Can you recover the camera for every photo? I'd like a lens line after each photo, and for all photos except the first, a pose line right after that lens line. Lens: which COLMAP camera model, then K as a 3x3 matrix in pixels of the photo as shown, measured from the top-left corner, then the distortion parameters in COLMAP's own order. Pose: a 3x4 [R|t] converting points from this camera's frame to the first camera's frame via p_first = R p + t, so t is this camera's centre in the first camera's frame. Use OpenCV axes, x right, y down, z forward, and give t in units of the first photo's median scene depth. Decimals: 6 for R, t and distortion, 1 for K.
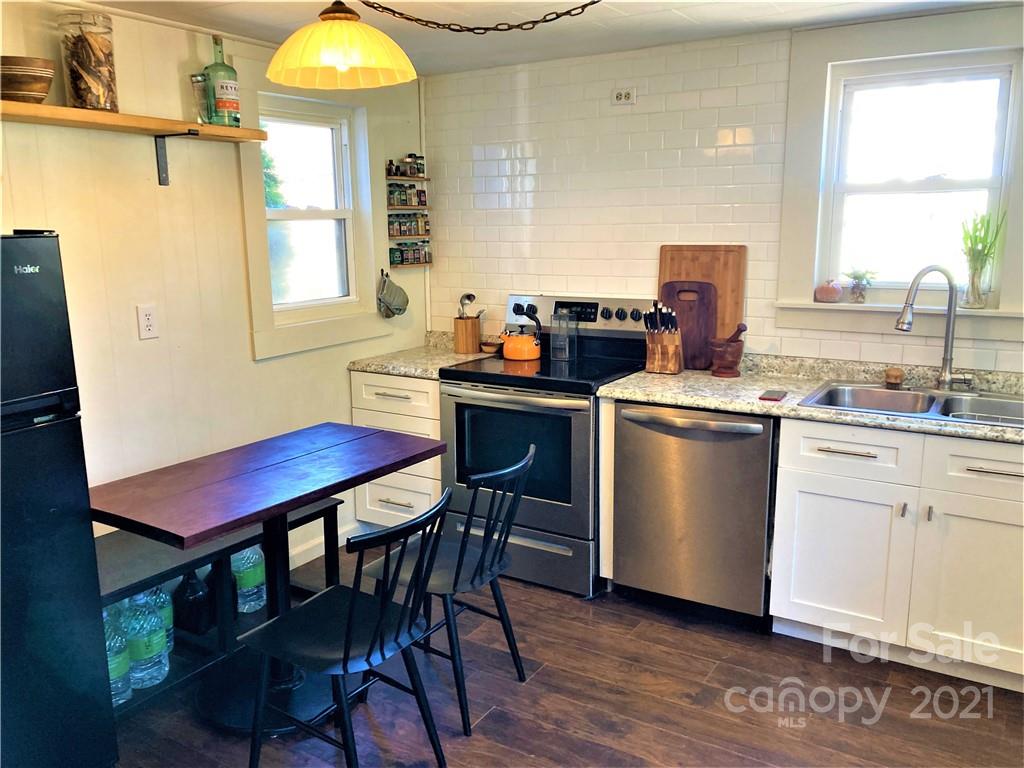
lens RADIAL K [[836.9, 0, 511.6], [0, 836.9, 384.9], [0, 0, 1]] dist [0.048210, -0.064679]
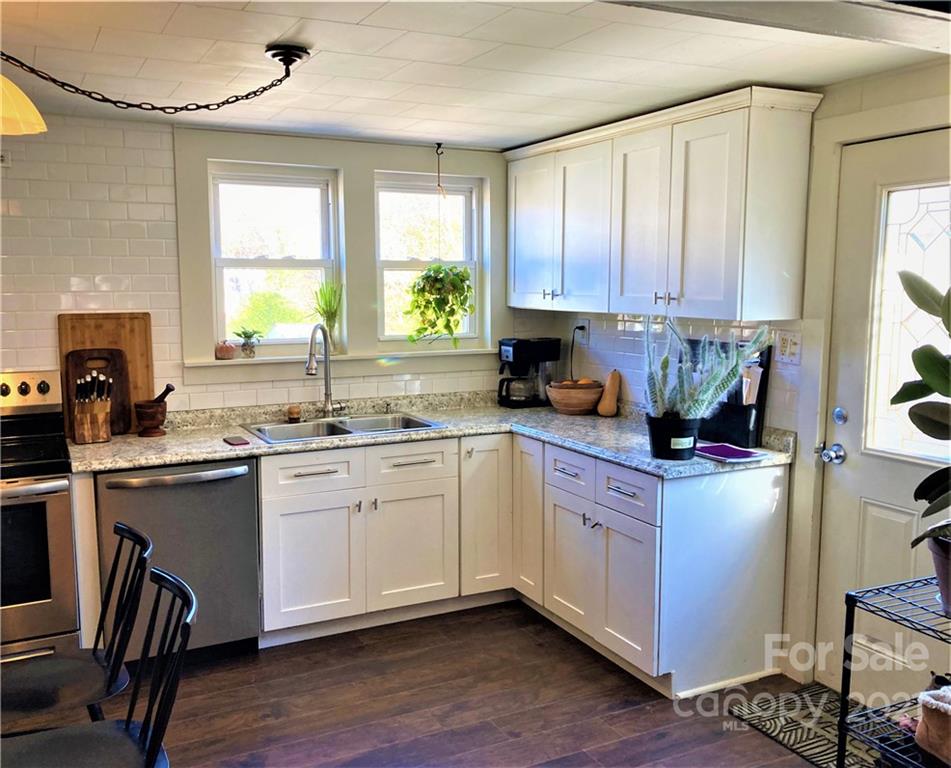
lens RADIAL K [[861.6, 0, 445.9], [0, 861.6, 375.2], [0, 0, 1]] dist [0.070913, -0.041657]
pose [[0.533202, -0.084301, 0.841778, -0.482797], [0.161273, 0.986904, -0.003320, -0.023732], [-0.830474, 0.137526, 0.539814, 0.104963]]
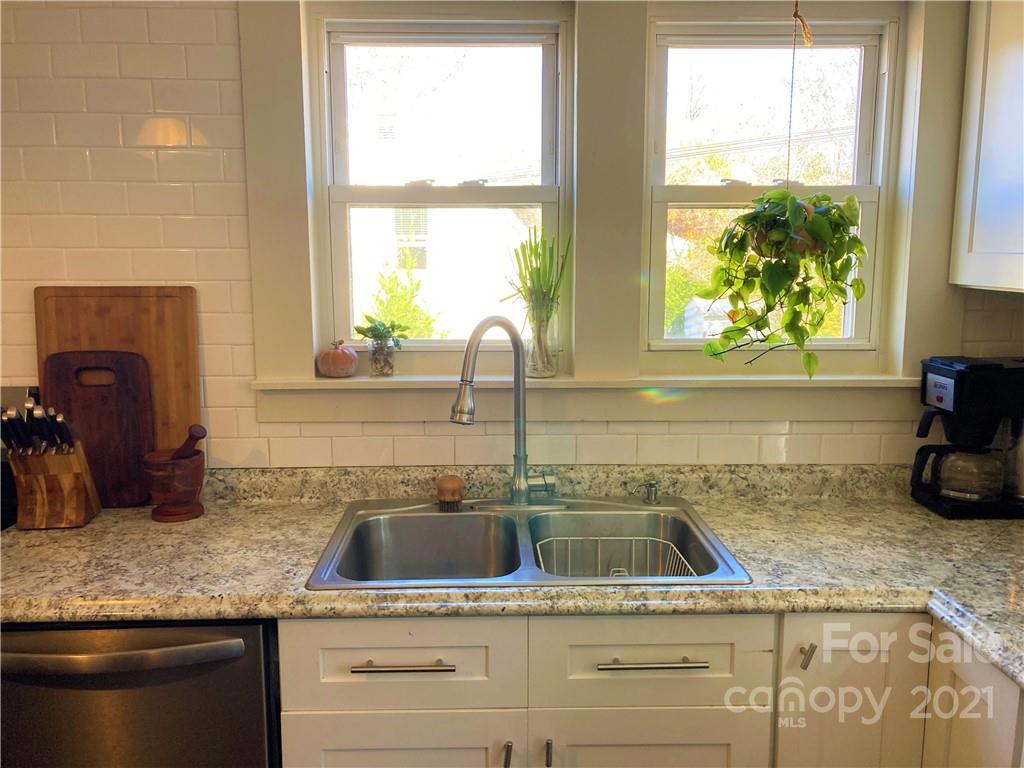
lens RADIAL K [[836.9, 0, 505.2], [0, 836.9, 379.7], [0, 0, 1]] dist [0.048210, -0.064679]
pose [[0.839719, -0.071649, 0.538274, 0.149534], [0.098643, 0.994892, -0.021457, -0.072108], [-0.533987, 0.071114, 0.842497, 0.421926]]
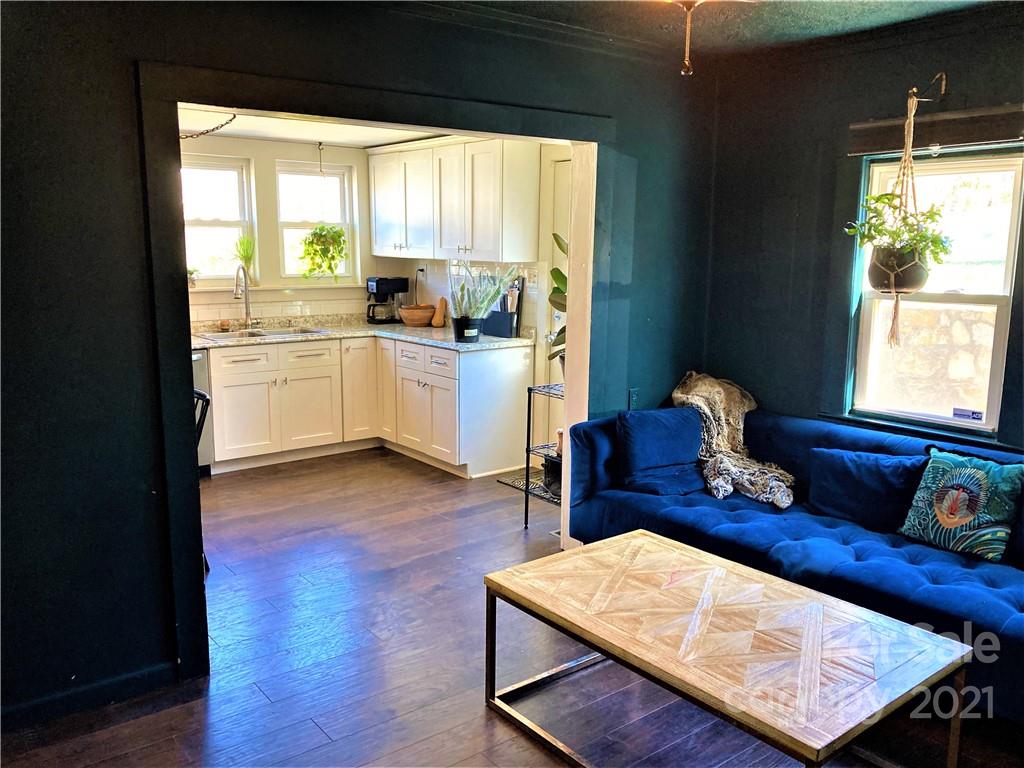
lens RADIAL K [[836.9, 0, 518.1], [0, 836.9, 390.4], [0, 0, 1]] dist [0.048210, -0.064679]
pose [[0.332965, -0.154301, 0.930229, -1.028694], [0.170427, 0.980121, 0.101575, 0.049511], [-0.927410, 0.124715, 0.352643, -0.222615]]
